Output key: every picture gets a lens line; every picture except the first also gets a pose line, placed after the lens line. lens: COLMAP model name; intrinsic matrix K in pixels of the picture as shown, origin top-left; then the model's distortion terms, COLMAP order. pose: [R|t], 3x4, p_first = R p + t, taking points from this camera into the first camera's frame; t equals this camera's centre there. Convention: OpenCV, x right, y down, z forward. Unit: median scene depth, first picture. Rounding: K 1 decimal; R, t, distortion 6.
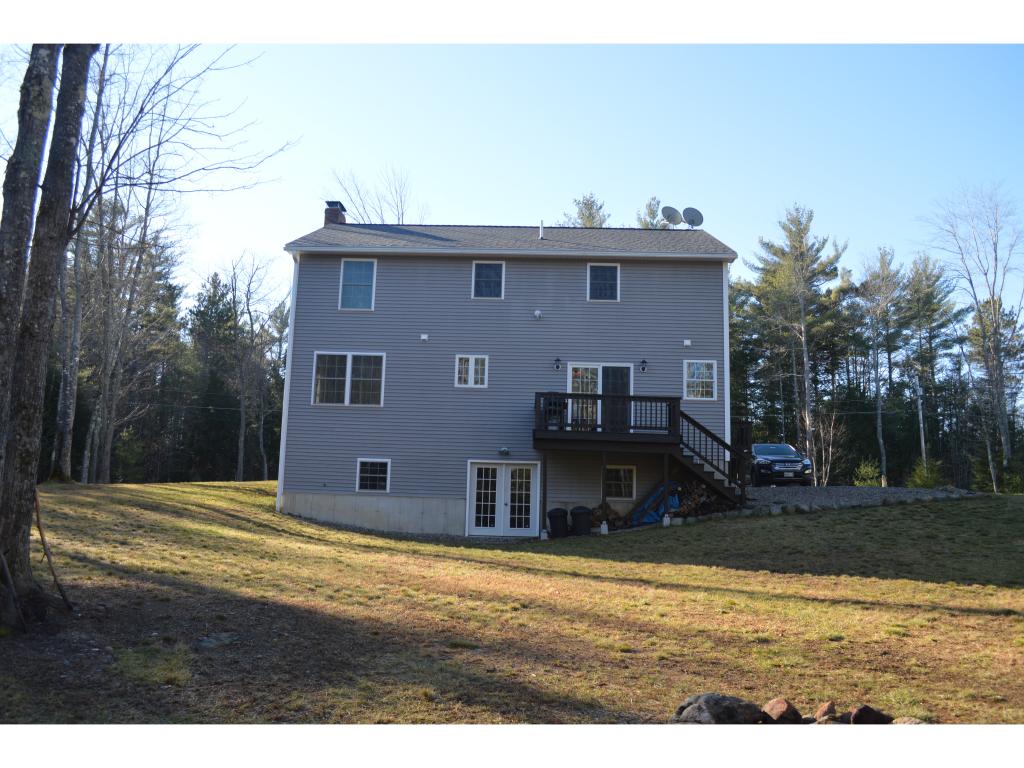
lens RADIAL K [[799.8, 0, 512.0], [0, 799.8, 384.0], [0, 0, 1]] dist [-0.009641, -0.001073]
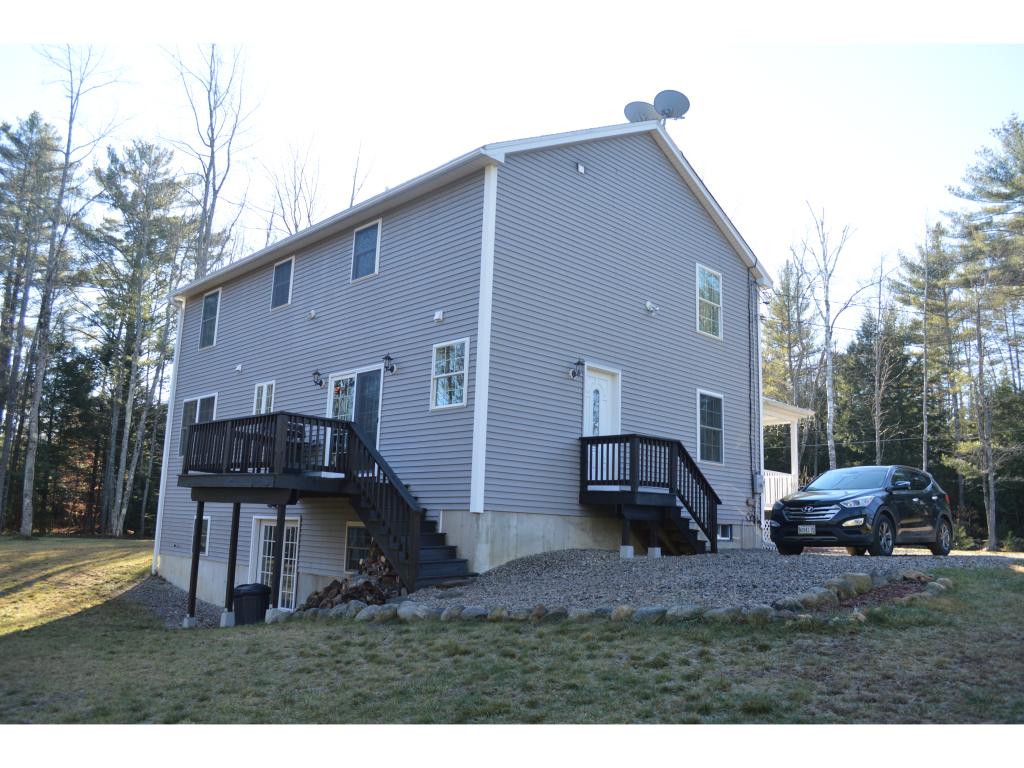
lens RADIAL K [[799.8, 0, 512.0], [0, 799.8, 384.0], [0, 0, 1]] dist [-0.009641, -0.001073]
pose [[0.719890, -0.127486, -0.682280, 0.665911], [0.094610, 0.991836, -0.085503, 0.056629], [0.687610, -0.002998, 0.726074, 0.599365]]
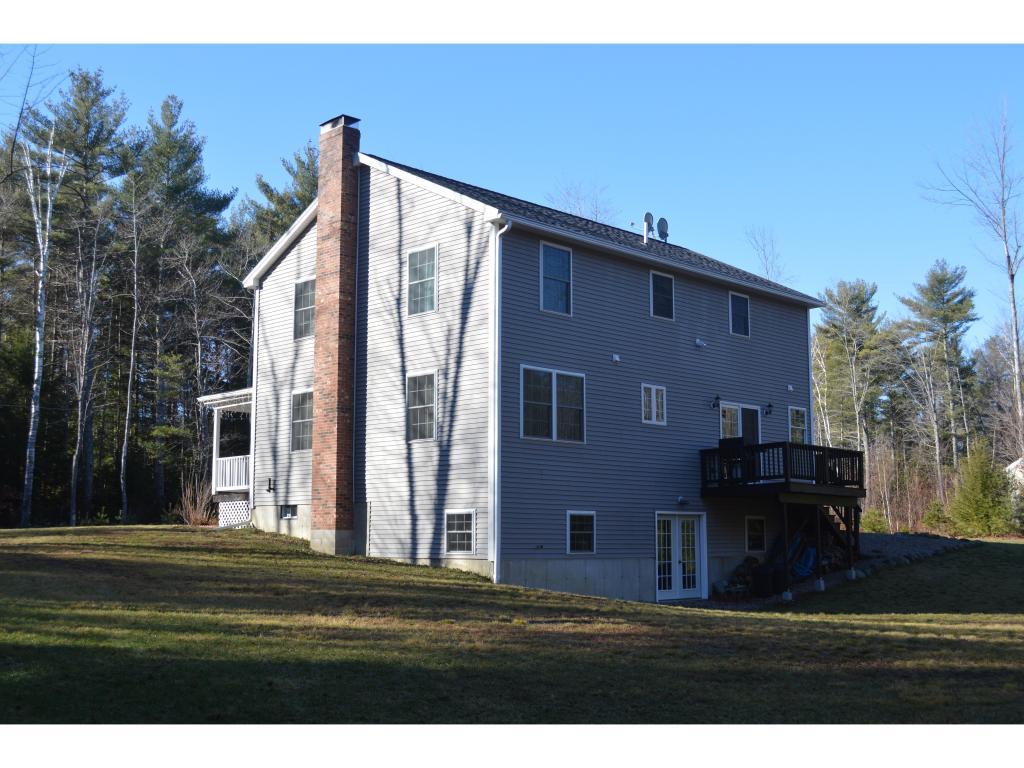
lens RADIAL K [[1168.0, 0, 512.0], [0, 1168.0, 384.0], [0, 0, 1]] dist [-0.002816, -0.001256]
pose [[0.680606, 0.069400, 0.729355, -1.043520], [-0.091987, 0.995720, -0.008907, -0.012881], [-0.726852, -0.061029, 0.684078, 0.277833]]
